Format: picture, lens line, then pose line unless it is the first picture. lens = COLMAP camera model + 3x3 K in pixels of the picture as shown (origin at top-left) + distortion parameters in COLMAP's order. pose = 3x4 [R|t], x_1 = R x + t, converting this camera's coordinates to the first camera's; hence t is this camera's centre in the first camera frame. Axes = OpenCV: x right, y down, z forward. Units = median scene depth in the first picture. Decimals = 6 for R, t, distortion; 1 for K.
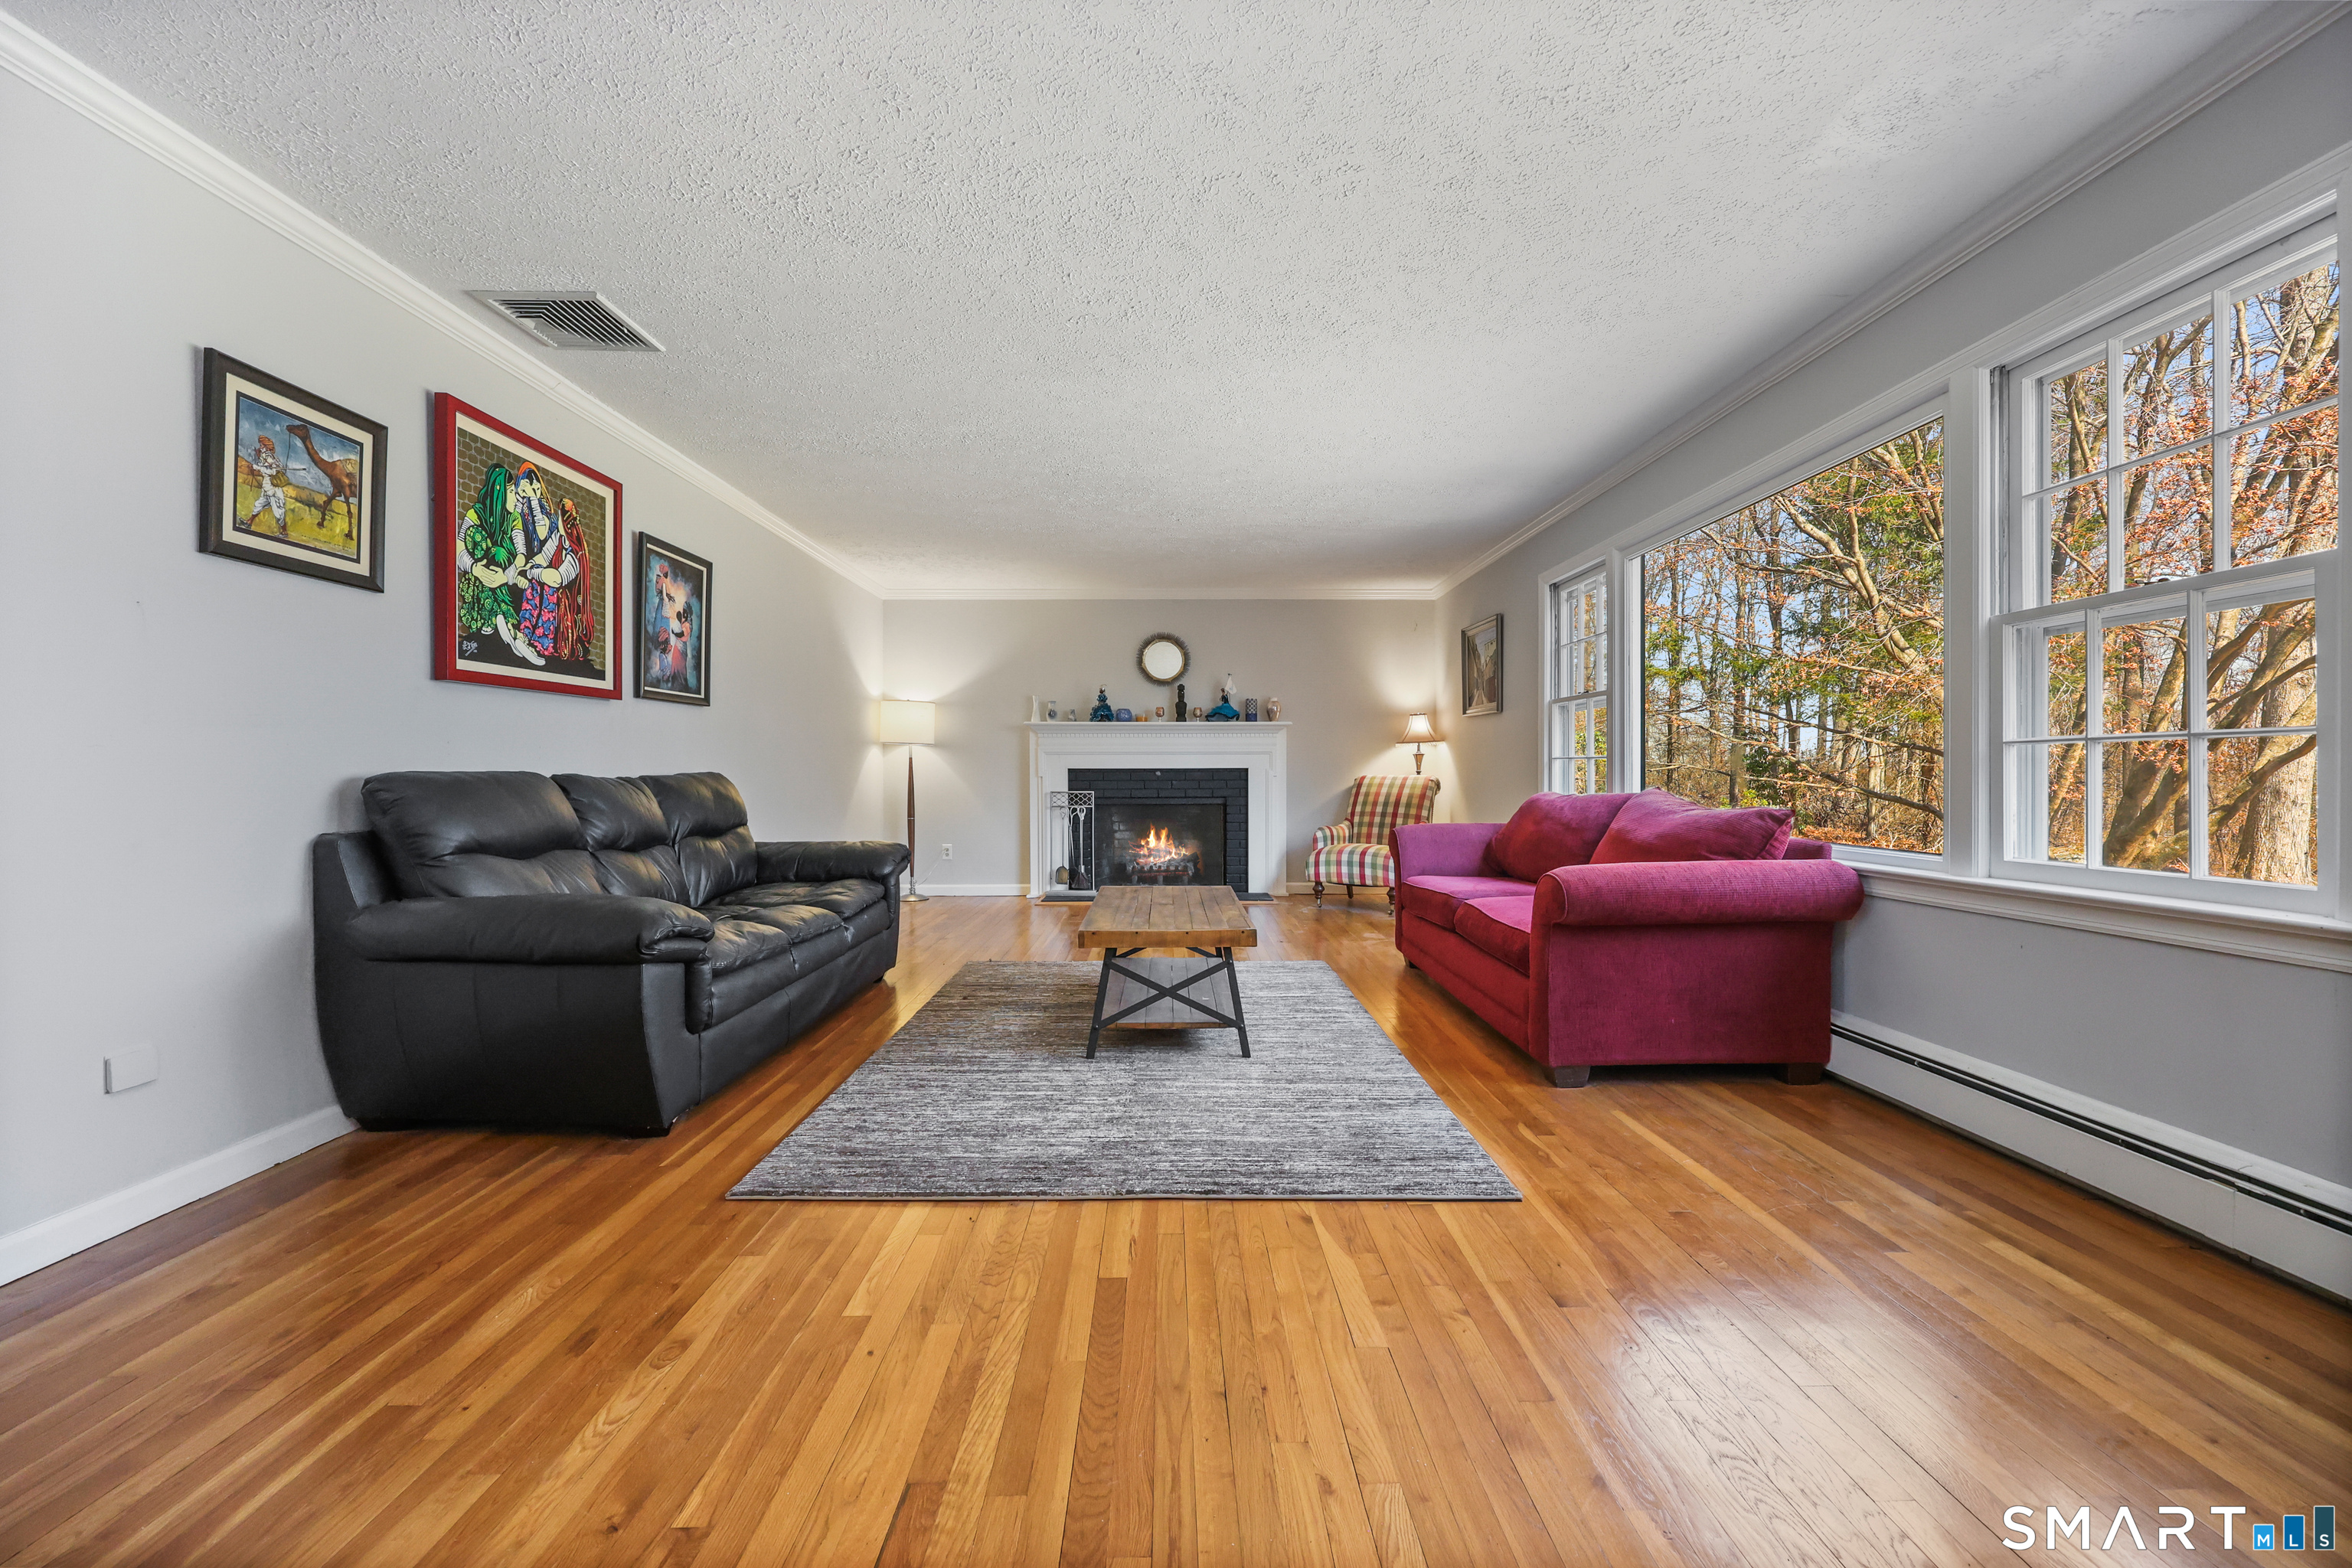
lens RADIAL K [[944.4, 0, 1187.1], [0, 944.4, 767.9], [0, 0, 1]] dist [-0.000938, -0.000271]
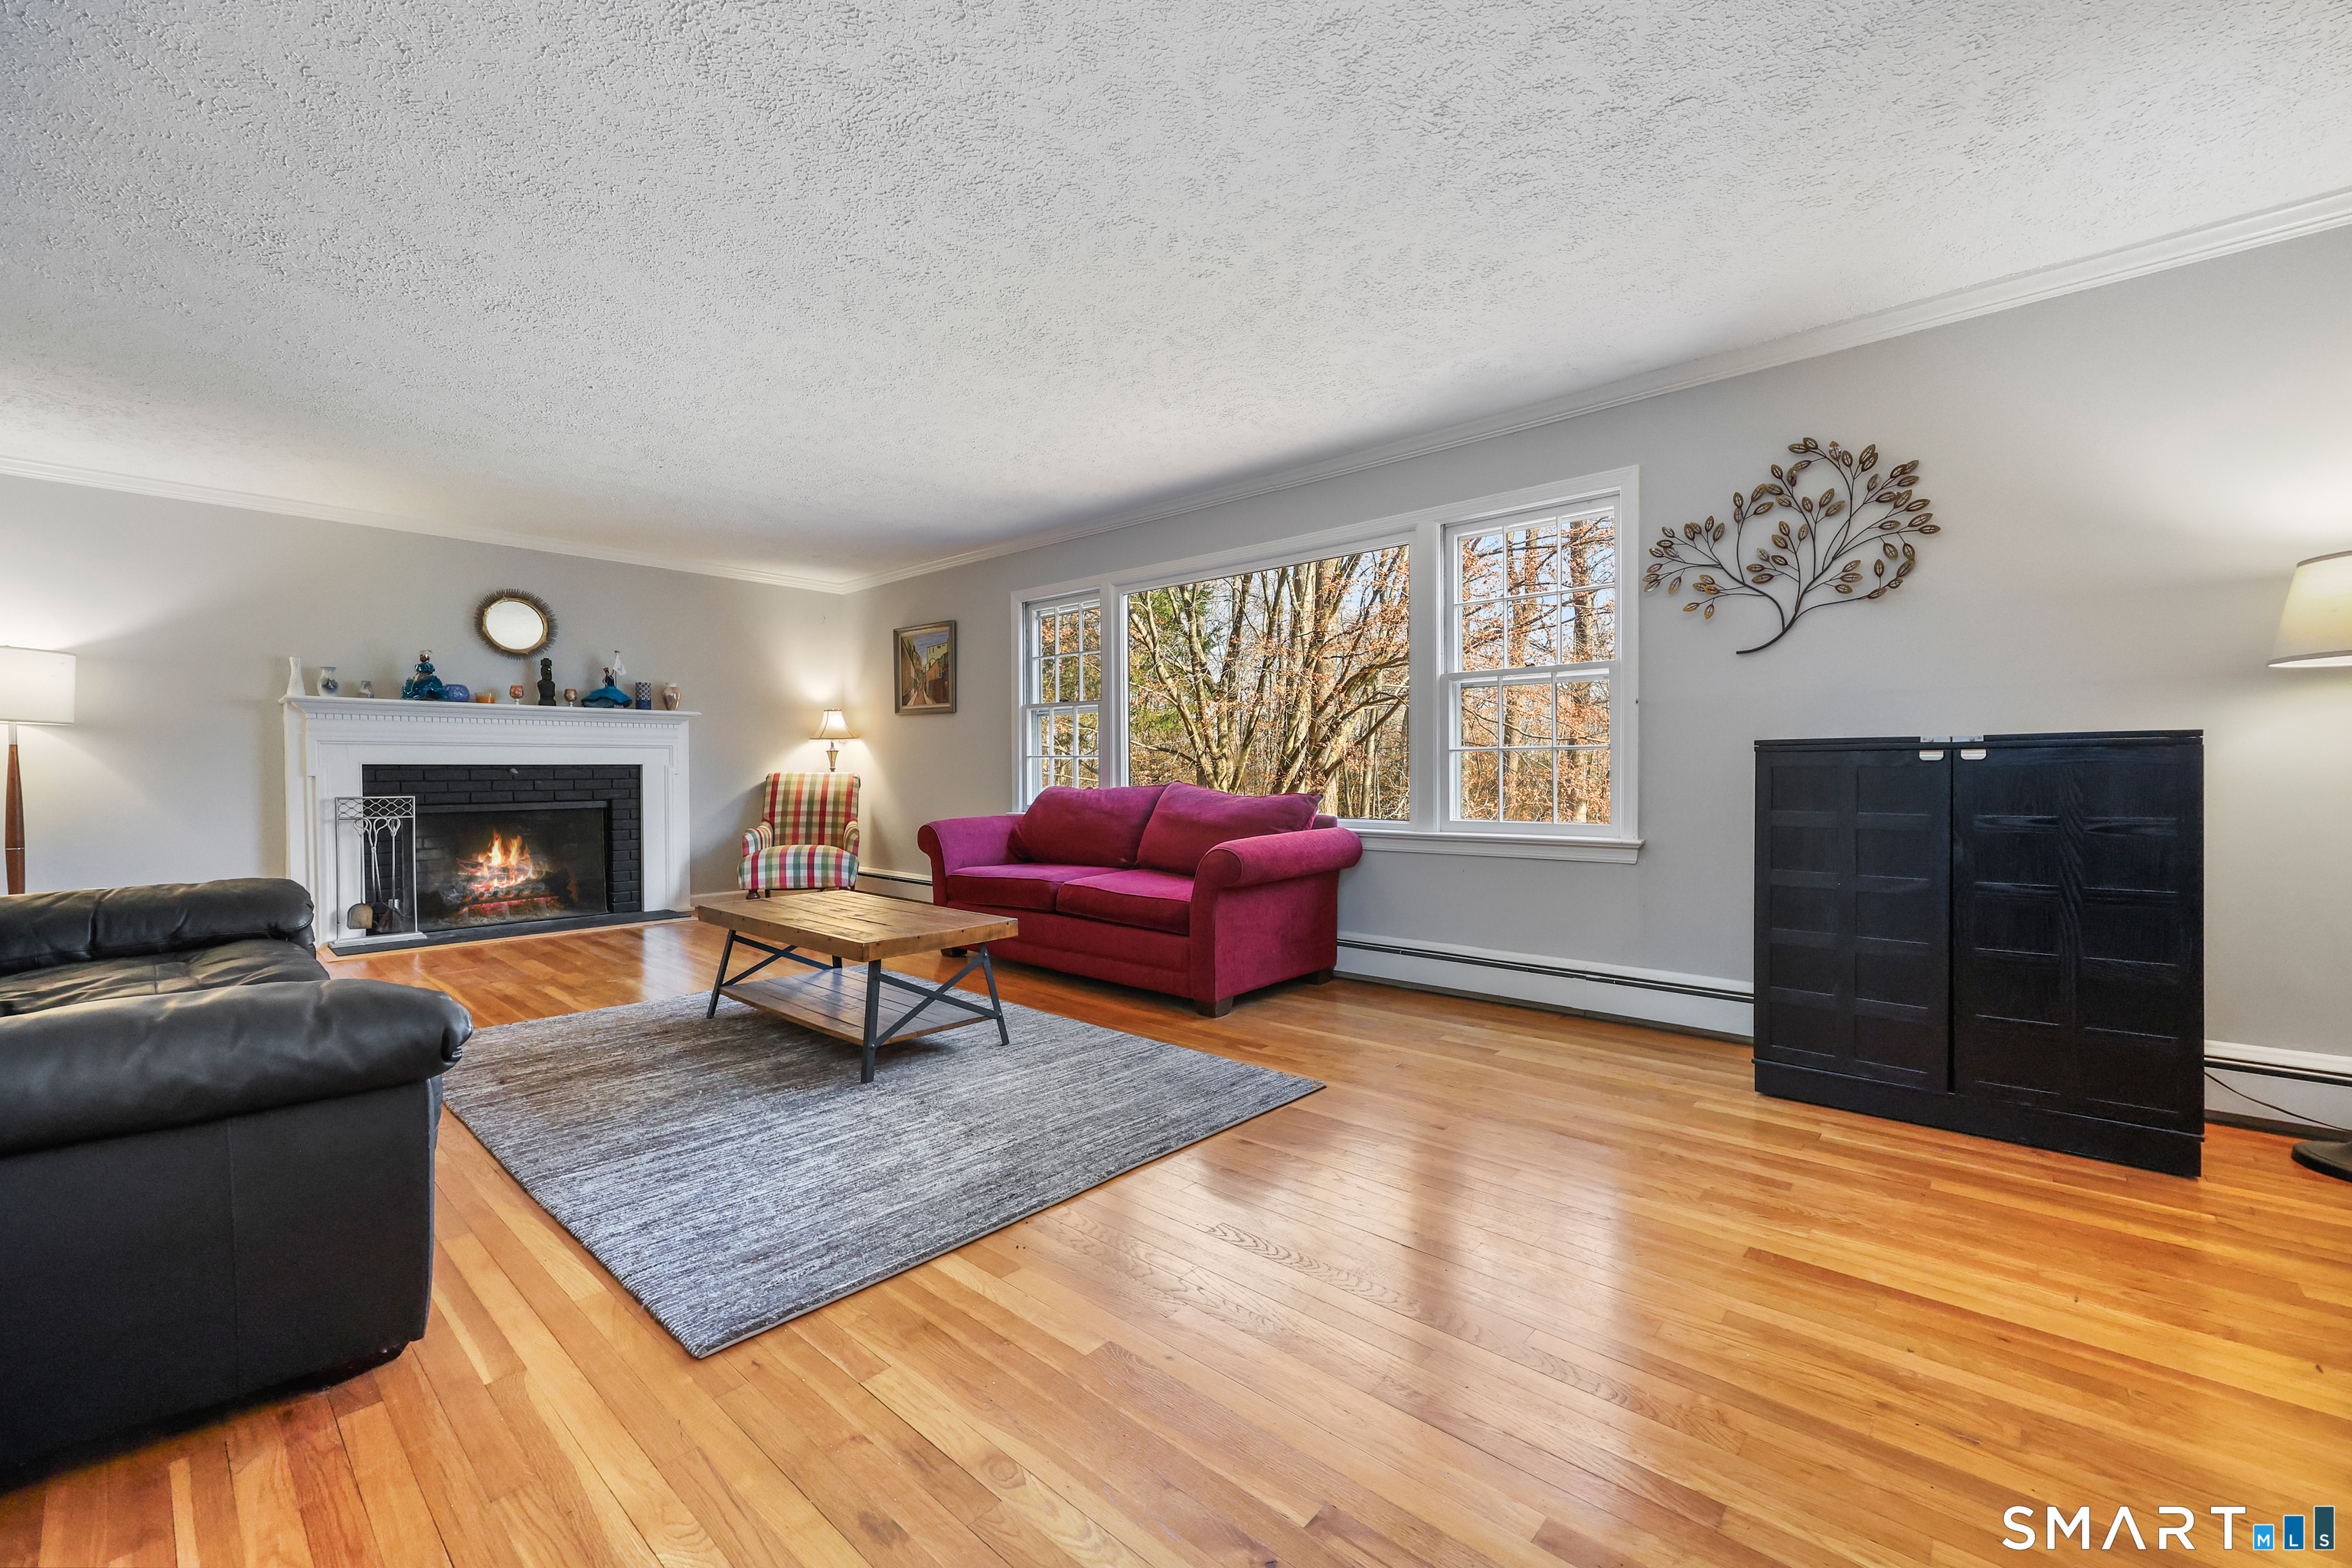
lens RADIAL K [[944.4, 0, 1183.7], [0, 944.4, 771.8], [0, 0, 1]] dist [-0.000938, -0.000271]
pose [[0.676536, -0.002758, 0.736405, -0.516678], [-0.001973, 0.999983, 0.005558, 0.002305], [-0.736407, -0.005213, 0.676518, 0.162753]]
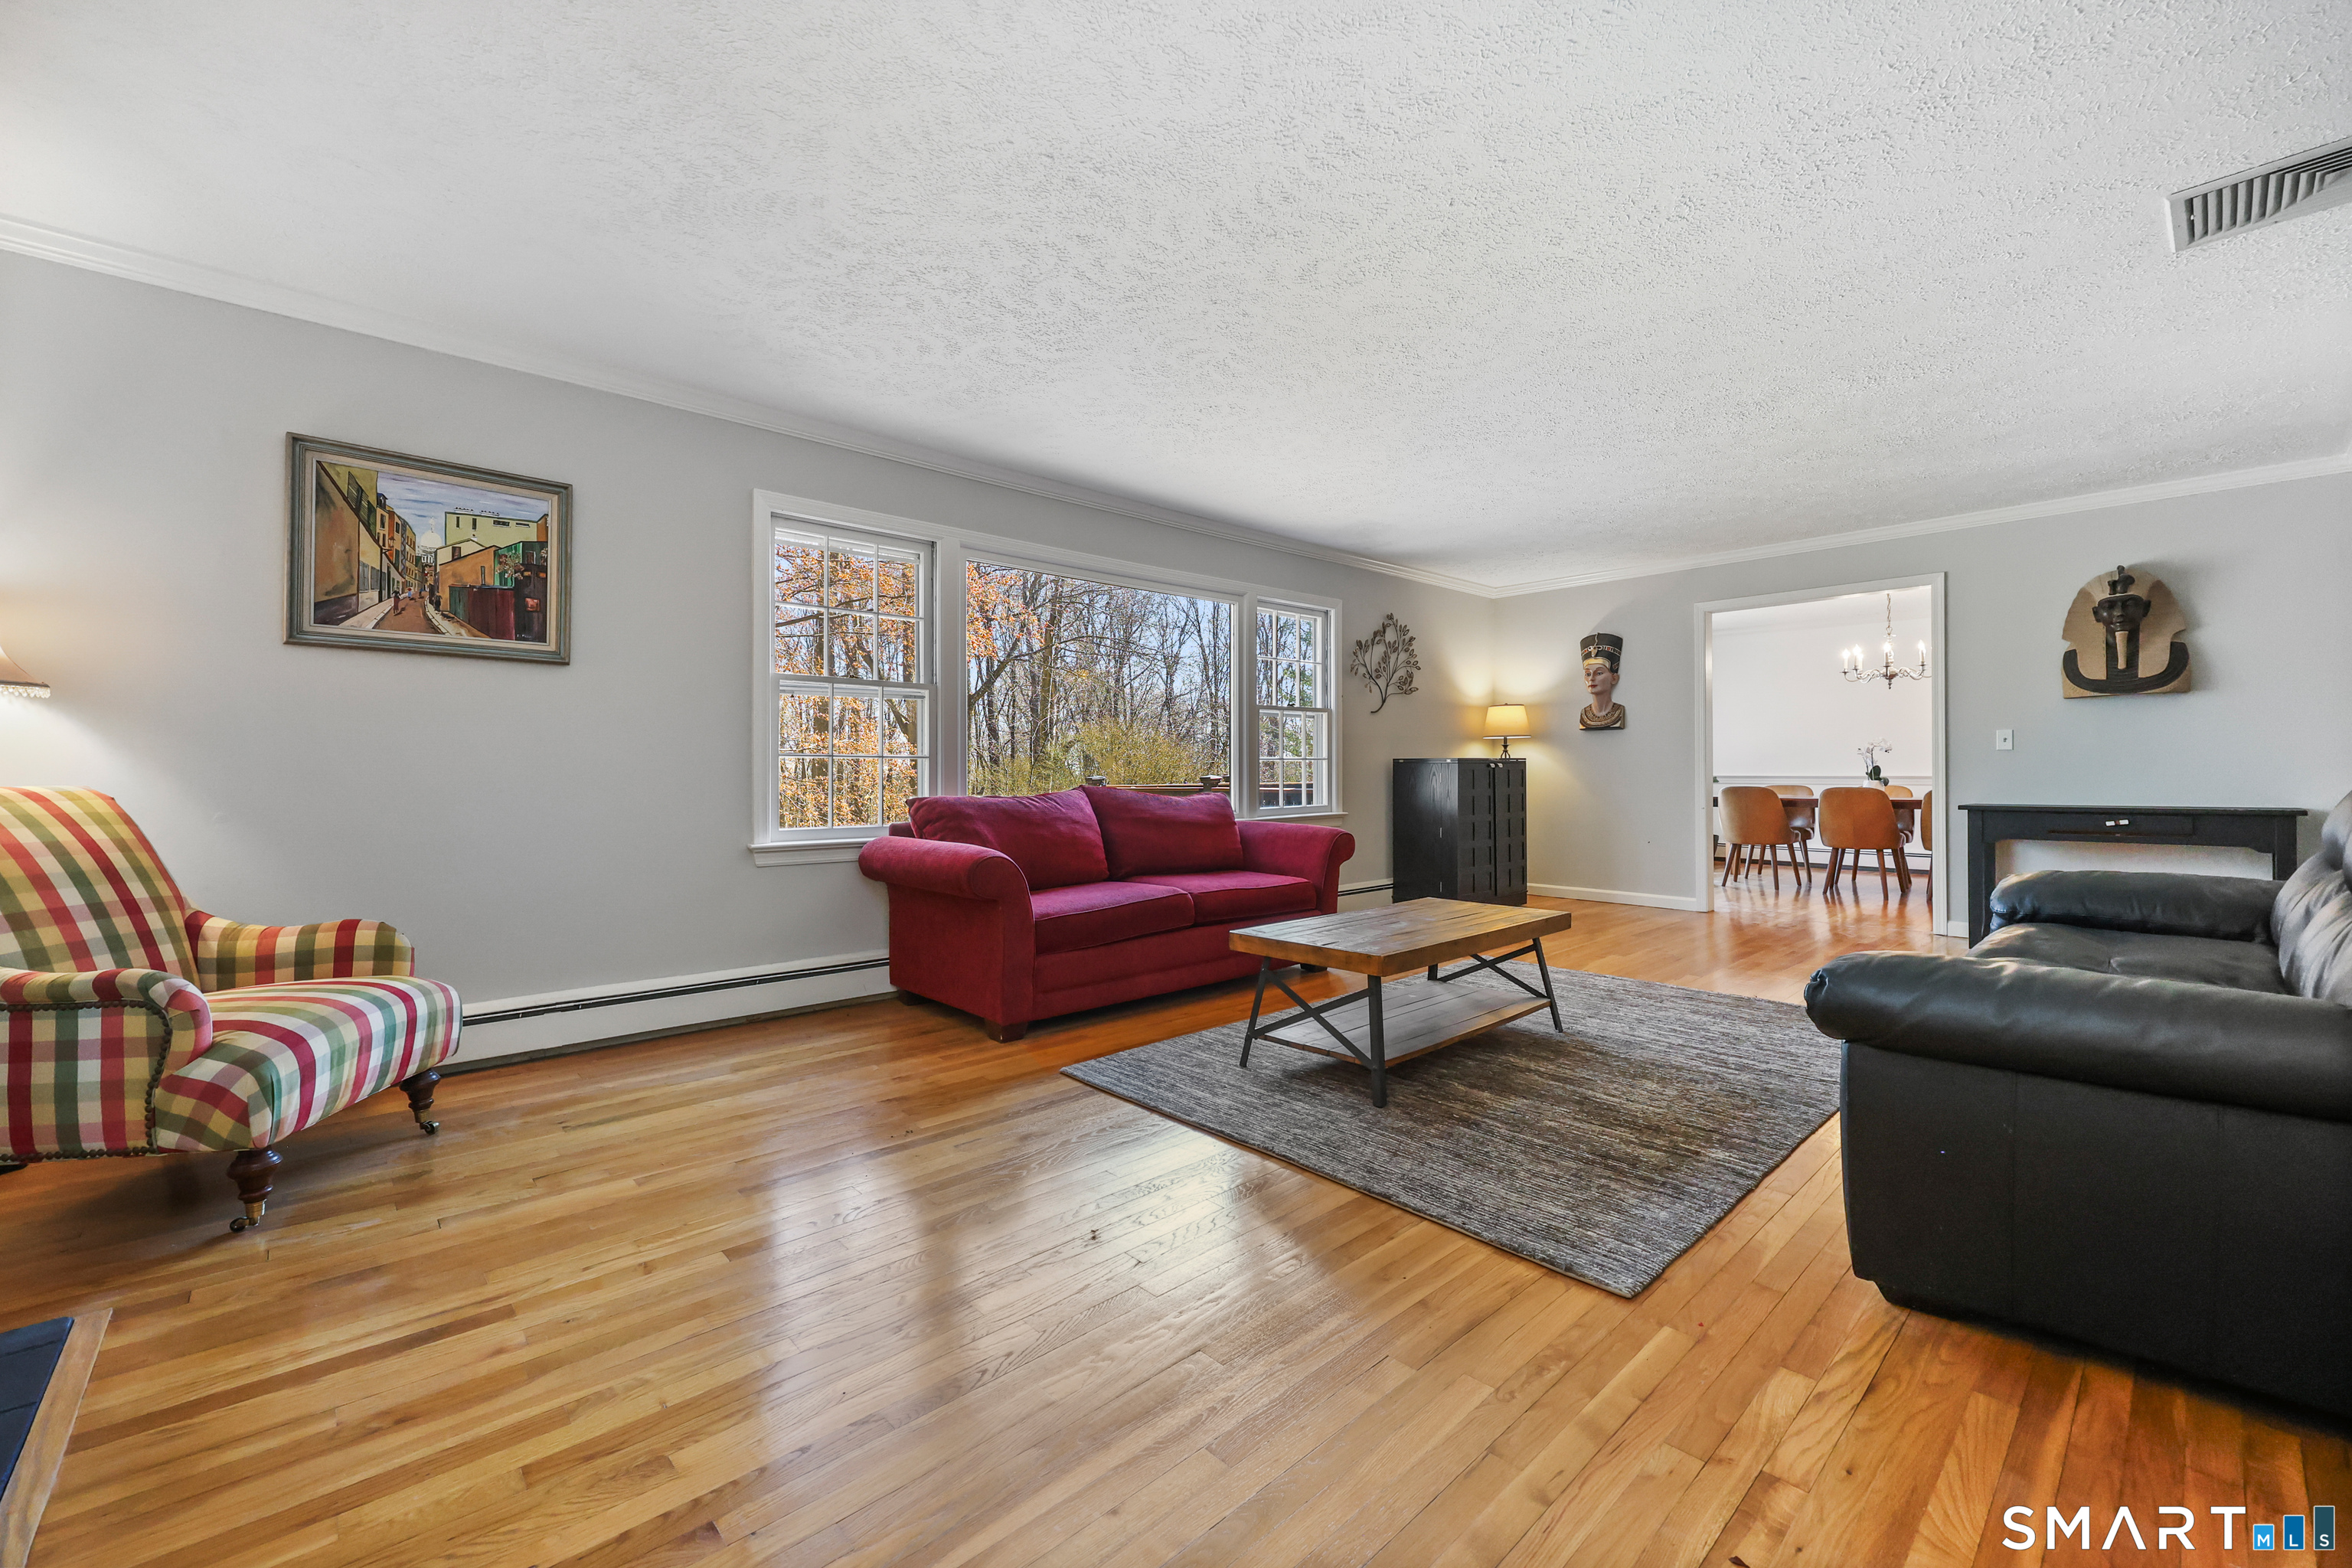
lens RADIAL K [[944.4, 0, 1177.4], [0, 944.4, 782.1], [0, 0, 1]] dist [-0.000938, -0.000271]
pose [[-0.665547, -0.002678, 0.746351, -0.572482], [0.003394, 0.999972, 0.006615, 0.011139], [-0.746348, 0.006936, -0.665520, 2.041551]]
